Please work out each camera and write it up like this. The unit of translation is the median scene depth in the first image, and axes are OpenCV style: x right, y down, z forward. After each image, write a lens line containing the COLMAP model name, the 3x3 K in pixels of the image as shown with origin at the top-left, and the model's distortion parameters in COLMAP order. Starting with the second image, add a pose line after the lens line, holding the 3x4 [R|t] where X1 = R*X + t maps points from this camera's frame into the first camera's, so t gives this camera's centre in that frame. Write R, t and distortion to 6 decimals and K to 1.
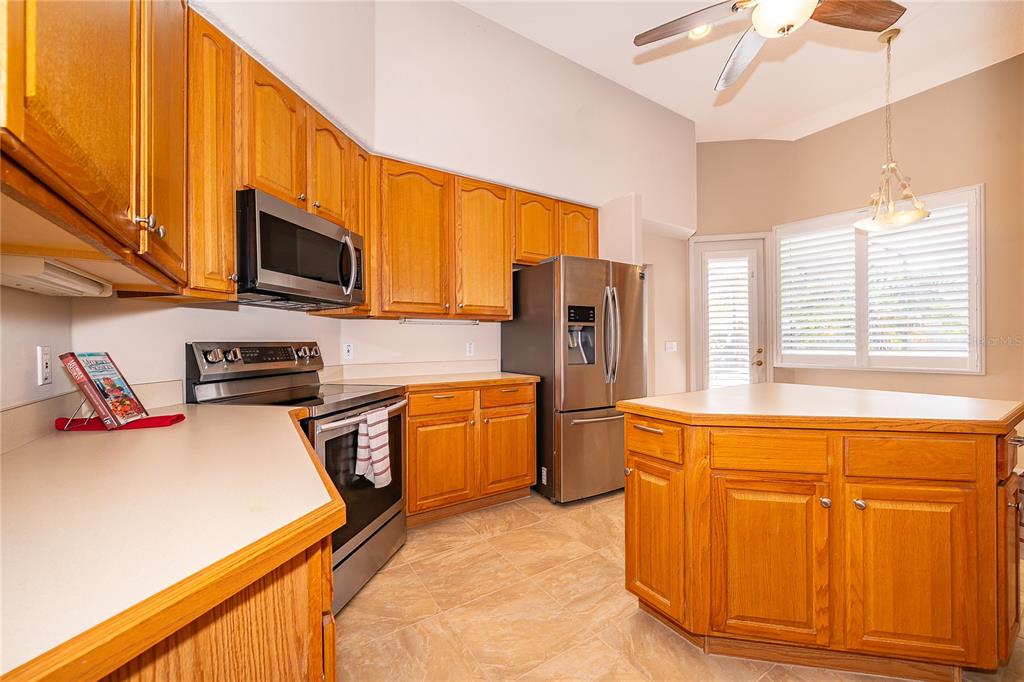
lens RADIAL K [[401.1, 0, 510.7], [0, 401.1, 334.6], [0, 0, 1]] dist [-0.002857, -0.000454]
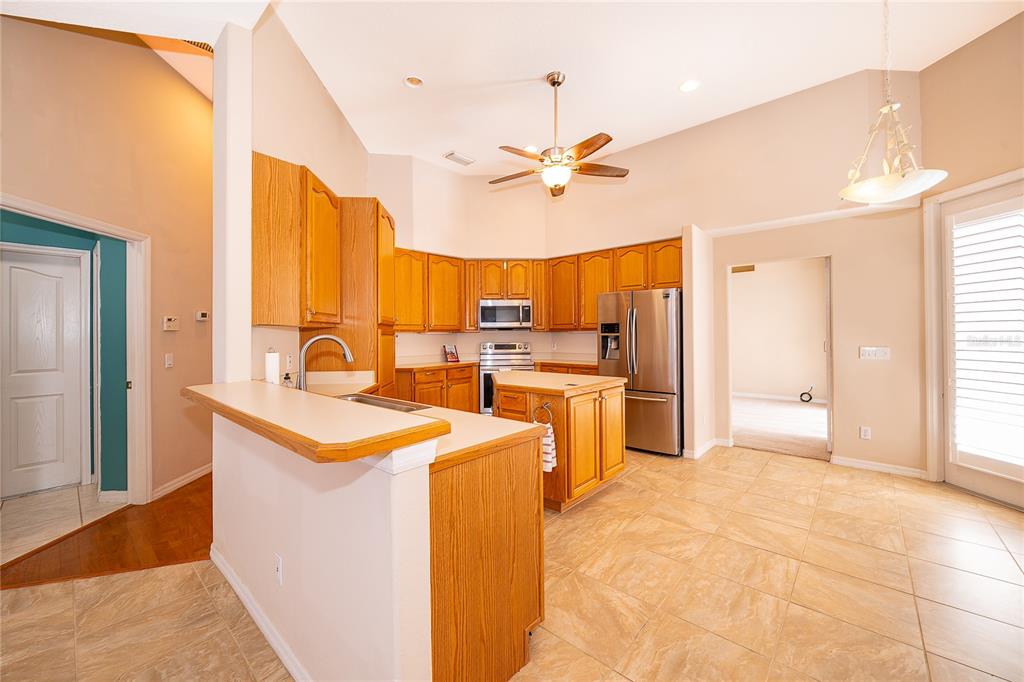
lens RADIAL K [[401.1, 0, 522.8], [0, 401.1, 332.6], [0, 0, 1]] dist [-0.002857, -0.000454]
pose [[0.291602, -0.003114, -0.956535, 1.789877], [0.021969, 0.999753, 0.003443, -0.050154], [0.956288, -0.022018, 0.291598, 0.208485]]
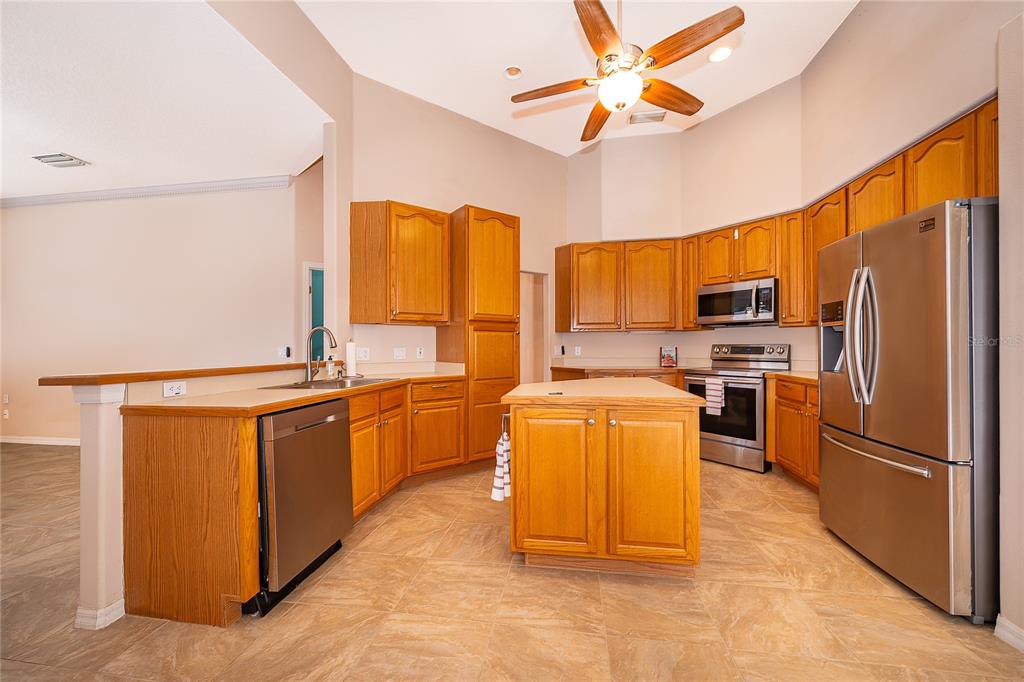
lens RADIAL K [[401.1, 0, 511.2], [0, 401.1, 346.9], [0, 0, 1]] dist [-0.002857, -0.000454]
pose [[-0.662954, 0.008655, -0.748610, 1.378247], [0.017479, 0.999840, -0.003920, 0.015069], [0.748456, -0.015684, -0.662999, 1.166377]]
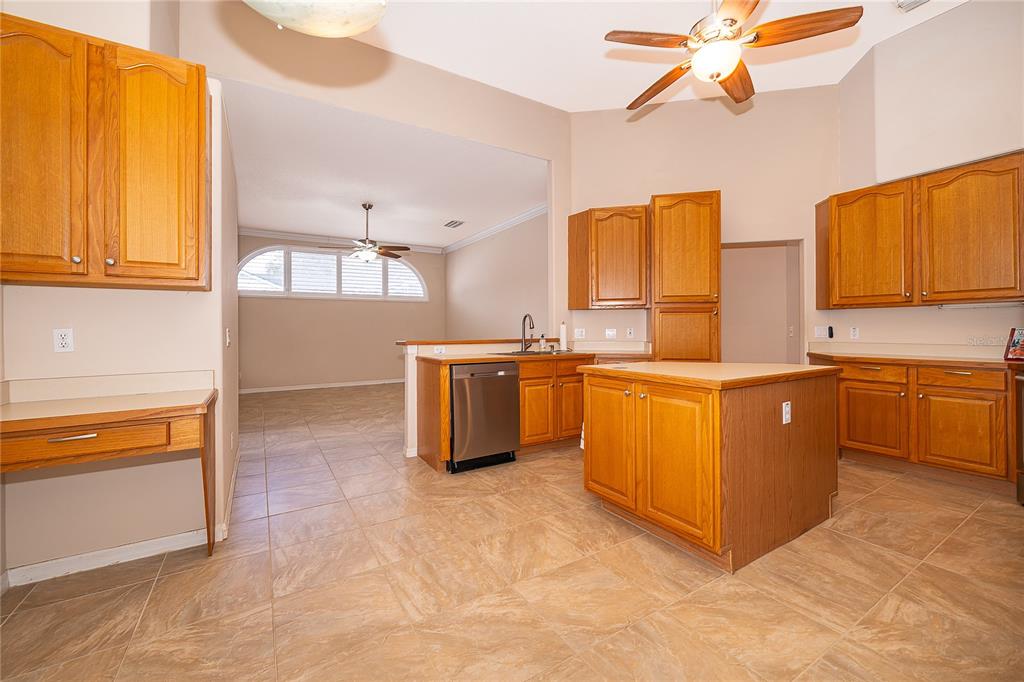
lens RADIAL K [[401.1, 0, 495.1], [0, 401.1, 331.5], [0, 0, 1]] dist [-0.002857, -0.000454]
pose [[-0.999400, 0.008366, 0.033623, 0.968735], [0.008094, 0.999934, -0.008209, 0.028079], [-0.033690, -0.007932, -0.999401, 1.653837]]
